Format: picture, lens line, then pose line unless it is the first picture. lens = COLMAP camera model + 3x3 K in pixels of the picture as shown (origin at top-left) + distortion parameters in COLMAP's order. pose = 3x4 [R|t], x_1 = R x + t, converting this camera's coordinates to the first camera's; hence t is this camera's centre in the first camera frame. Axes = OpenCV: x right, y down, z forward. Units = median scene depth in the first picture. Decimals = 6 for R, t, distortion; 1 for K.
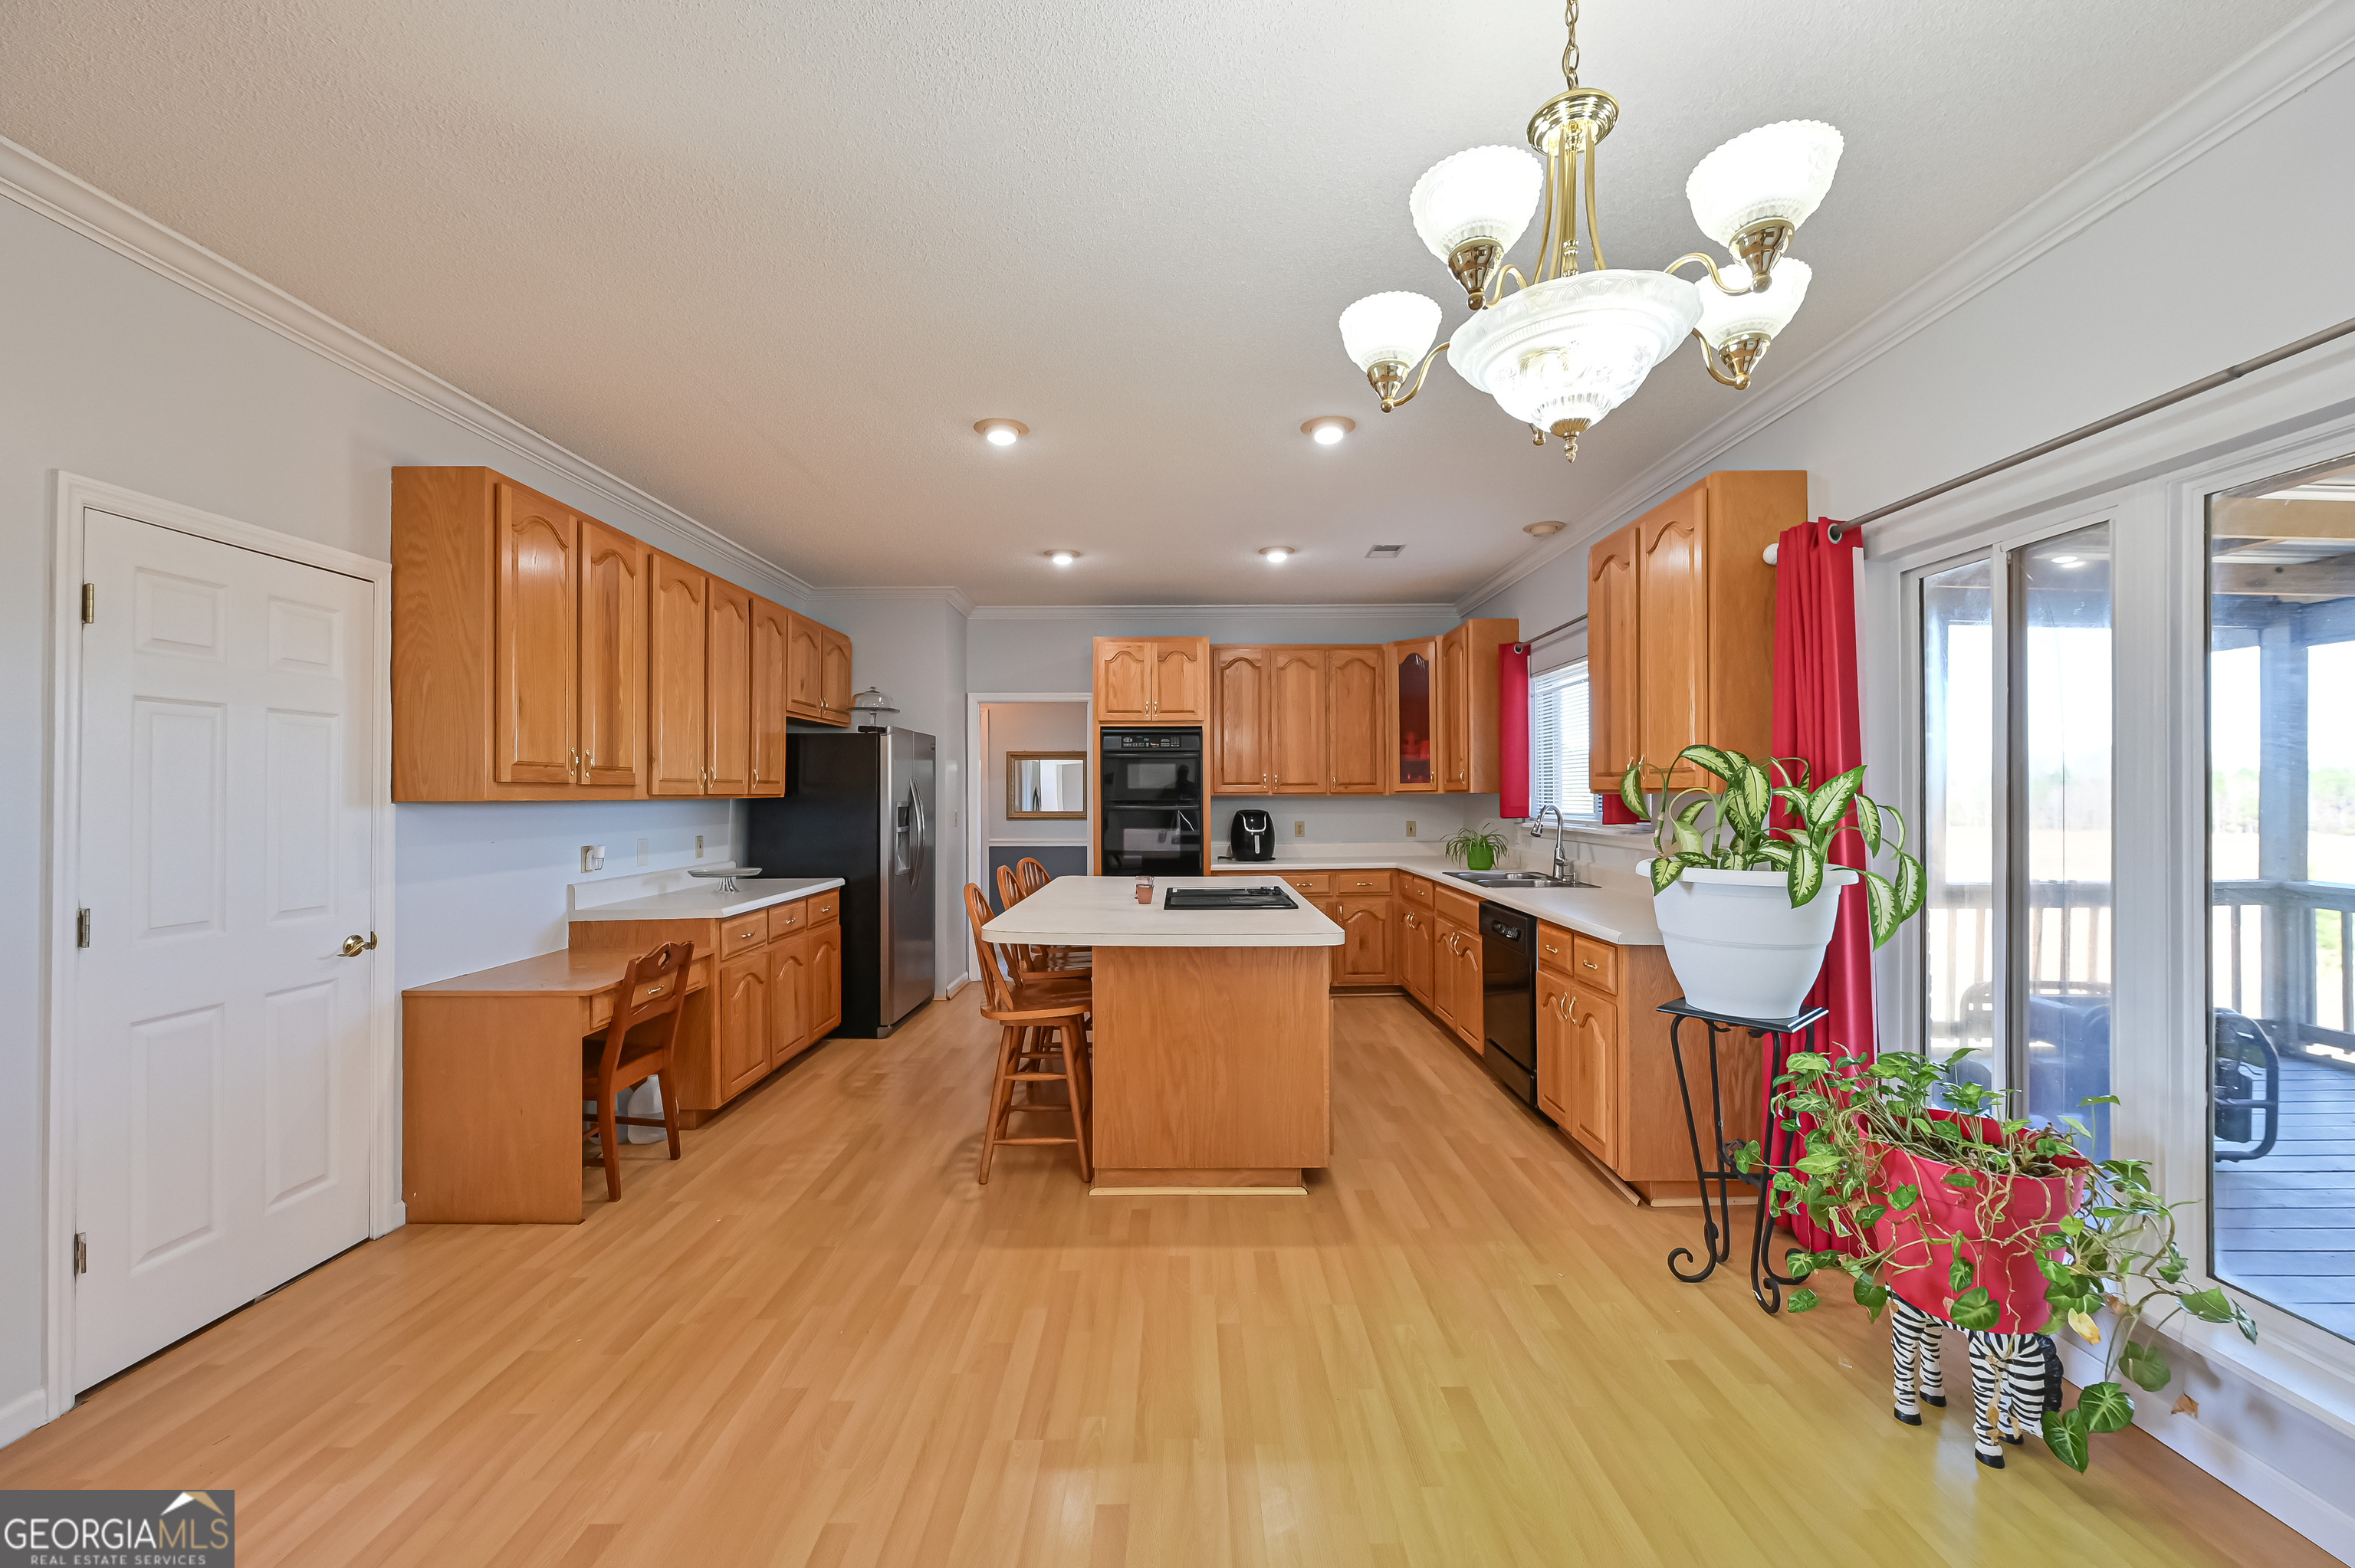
lens RADIAL K [[919.1, 0, 1178.1], [0, 919.1, 787.6], [0, 0, 1]] dist [-0.001269, -0.000071]
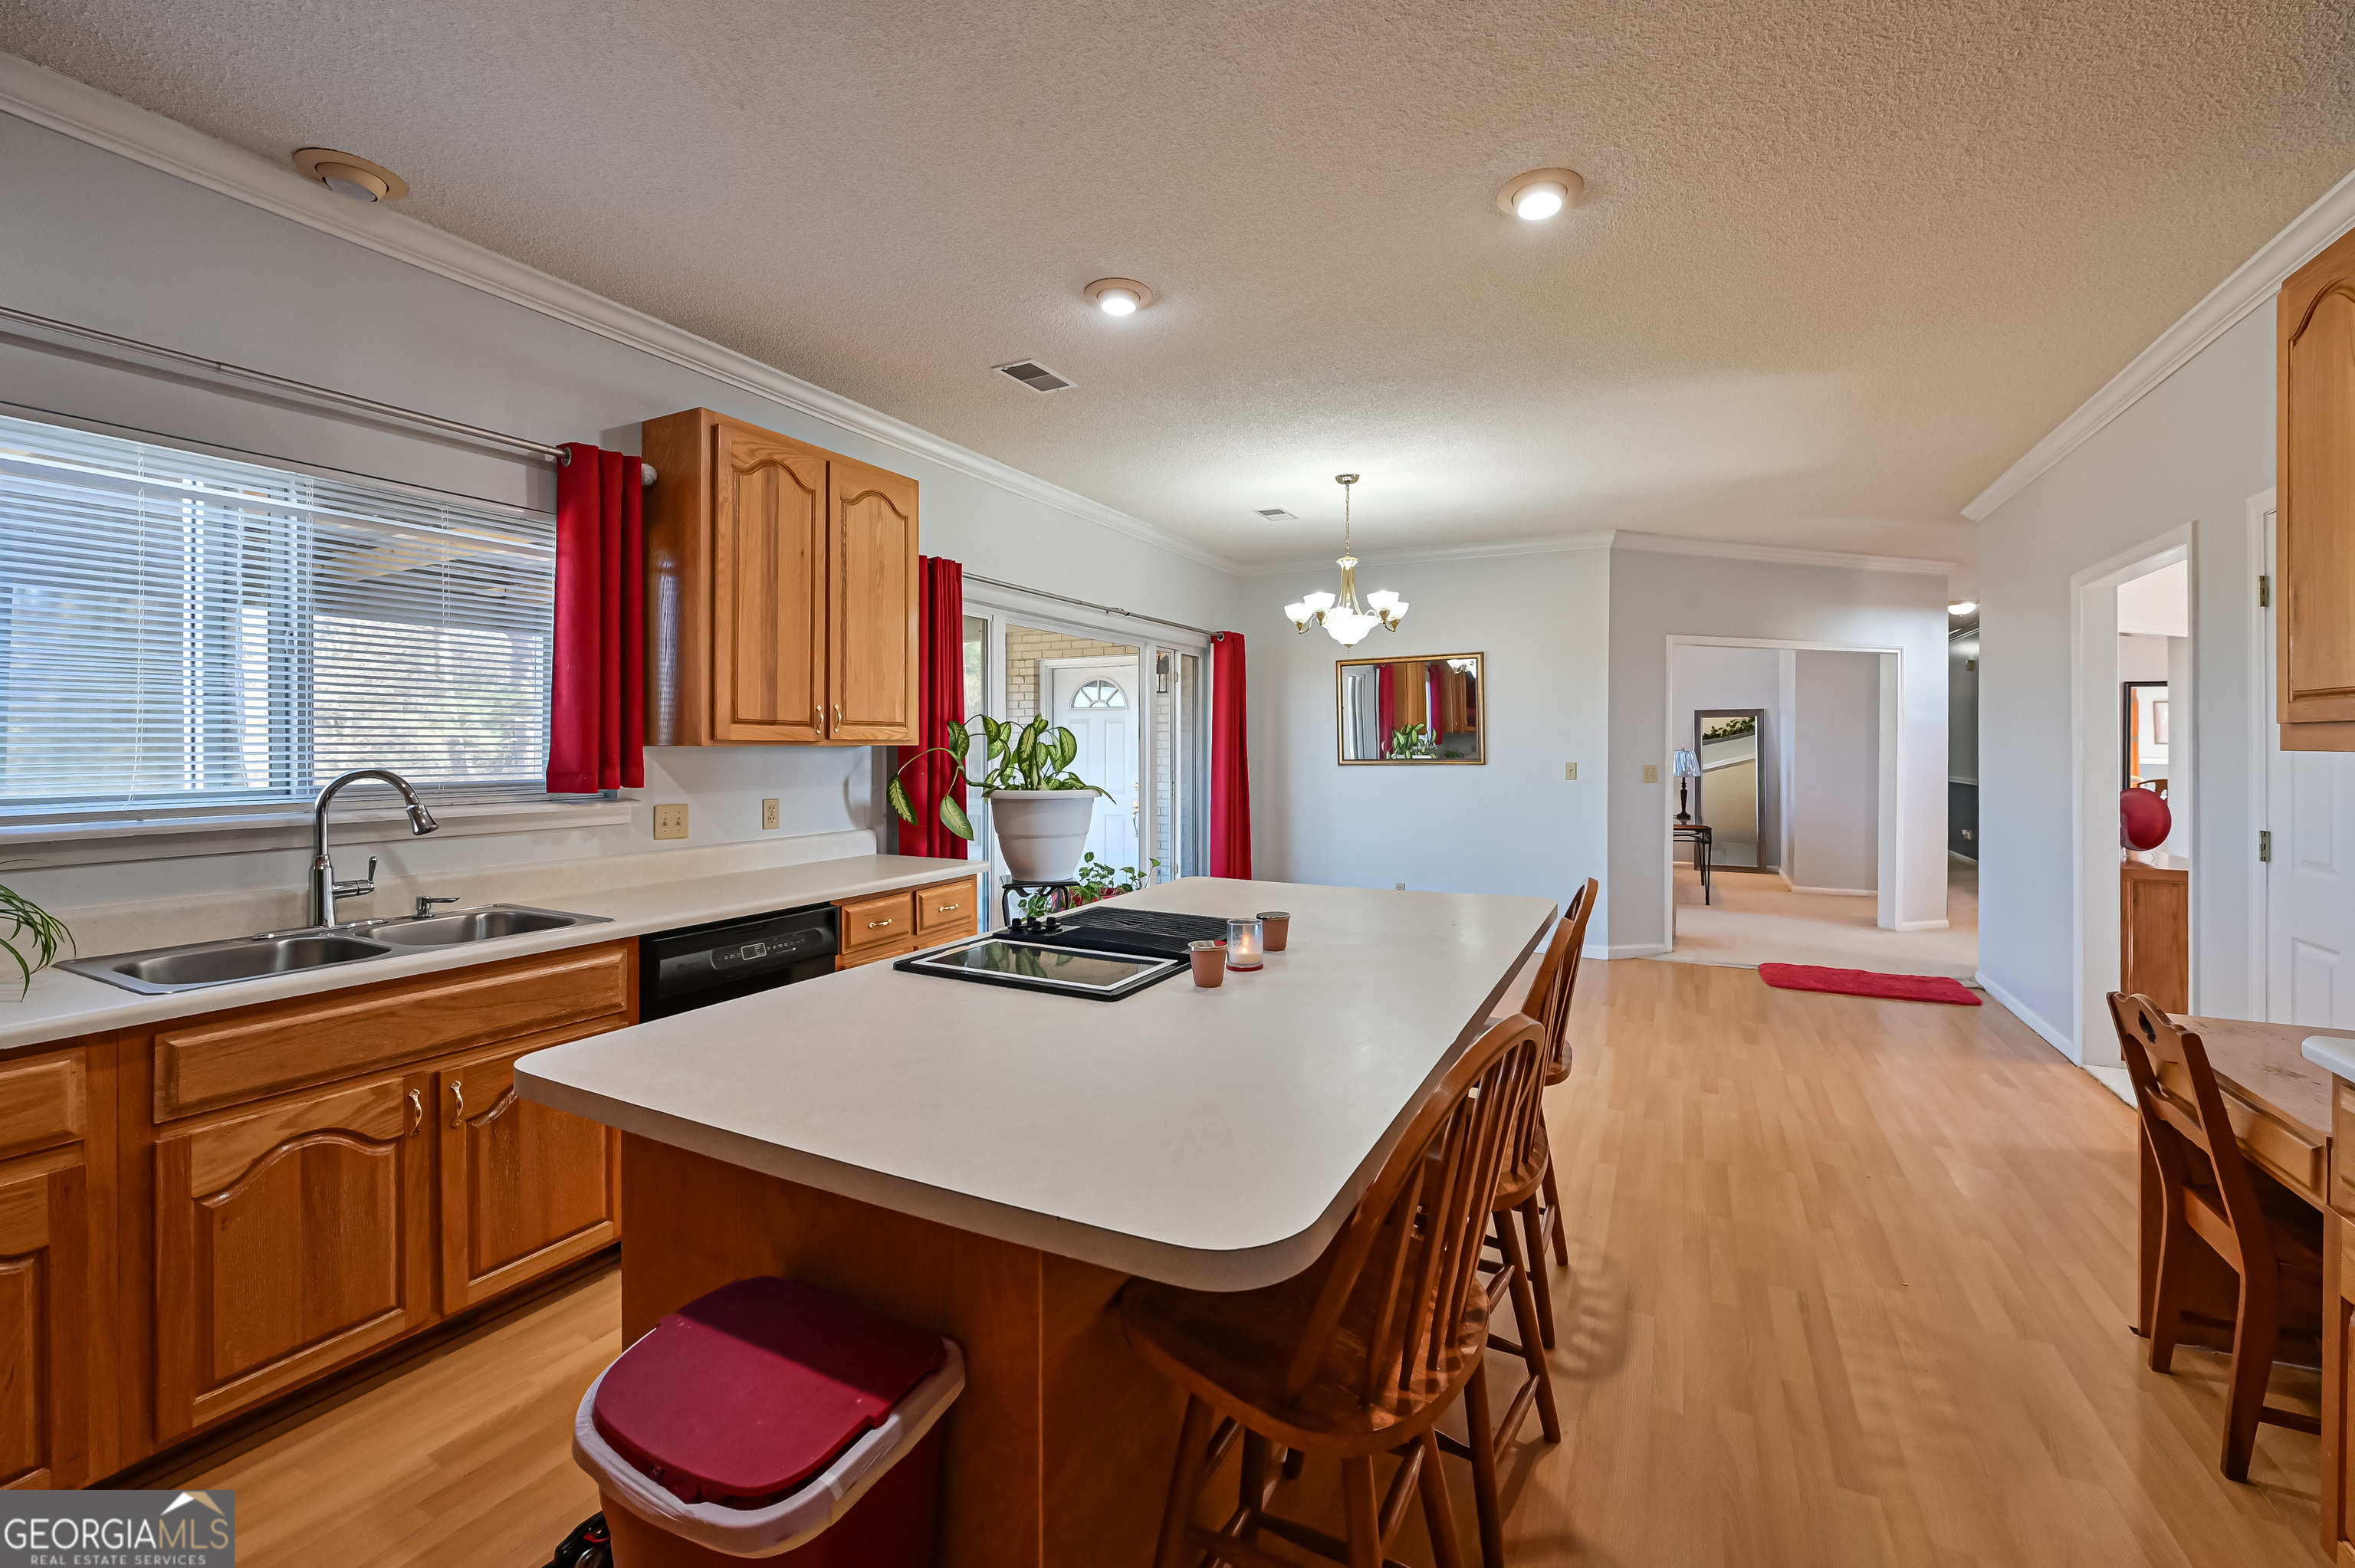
lens RADIAL K [[1000.4, 0, 1185.4], [0, 1000.4, 749.5], [0, 0, 1]] dist [-0.001430, -0.000169]
pose [[-0.893494, -0.000627, 0.449075, -0.262316], [-0.001161, 0.999999, -0.000913, 0.011196], [-0.449074, -0.001337, -0.893494, 1.612243]]
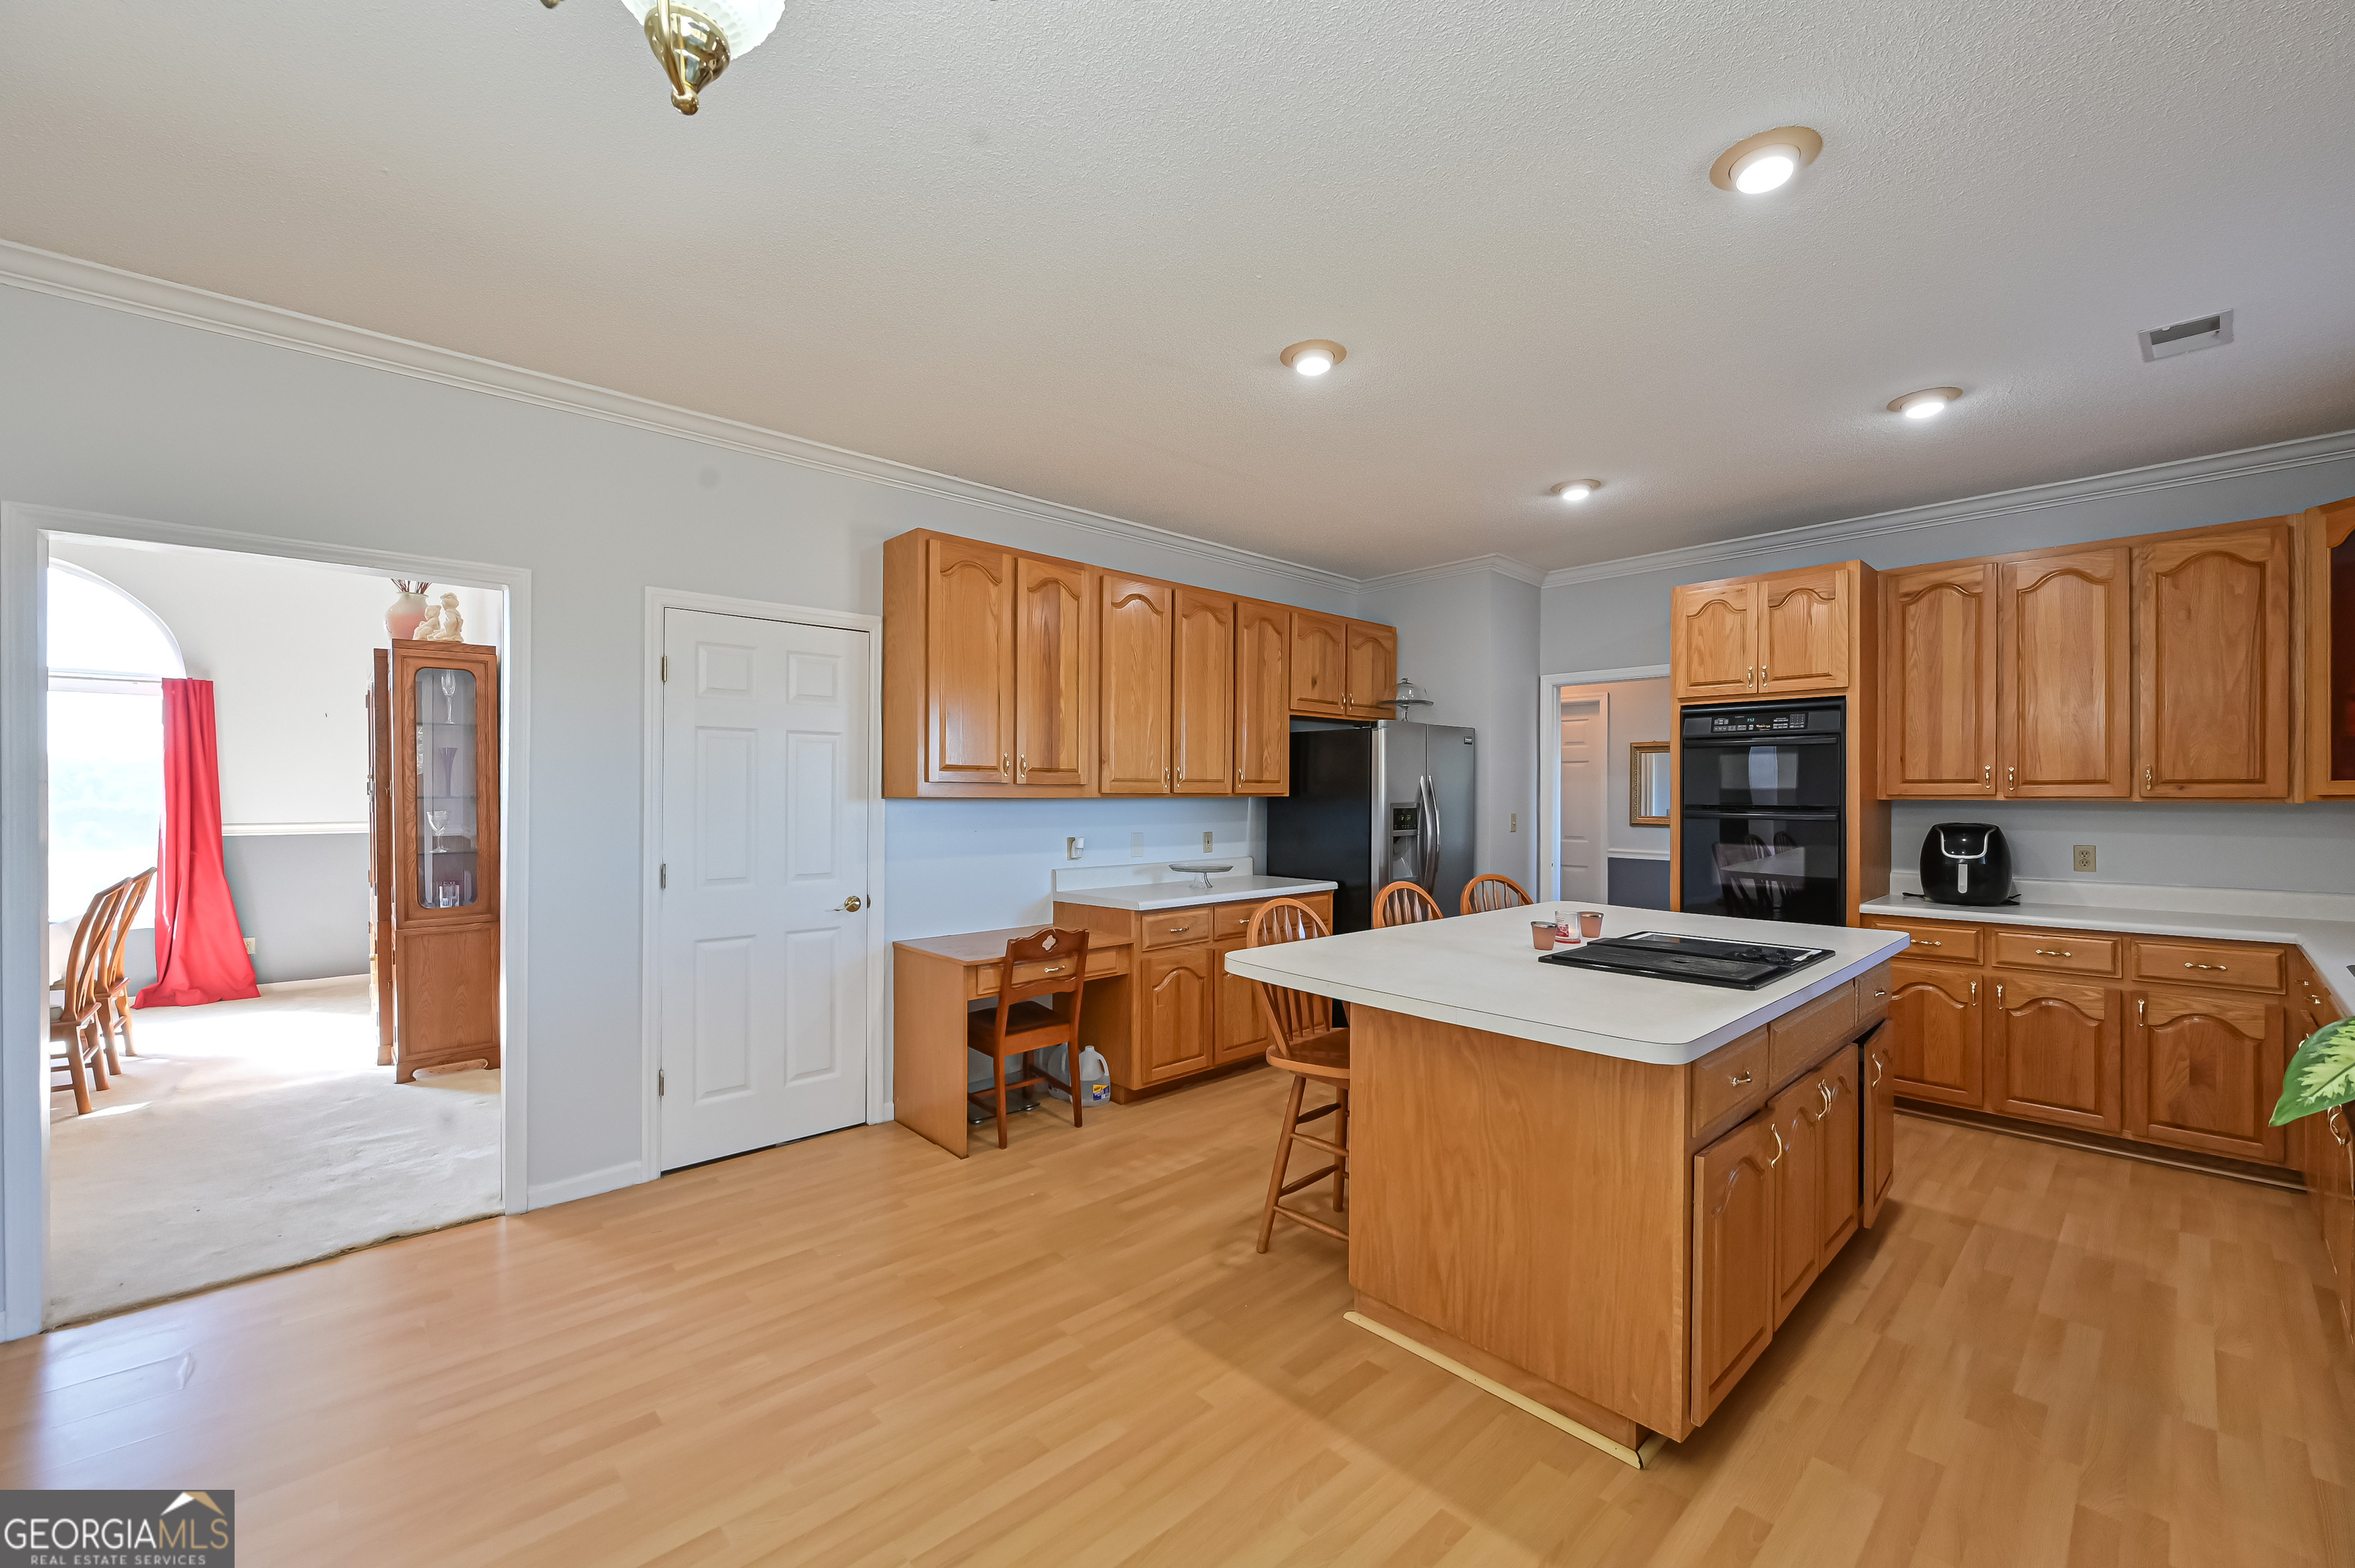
lens RADIAL K [[926.1, 0, 1159.0], [0, 926.1, 794.0], [0, 0, 1]] dist [-0.003120, -0.000279]
pose [[0.682189, 0.007347, -0.731139, 0.299549], [-0.001094, 0.999959, 0.009027, -0.001520], [0.731175, -0.005358, 0.682169, 0.298760]]
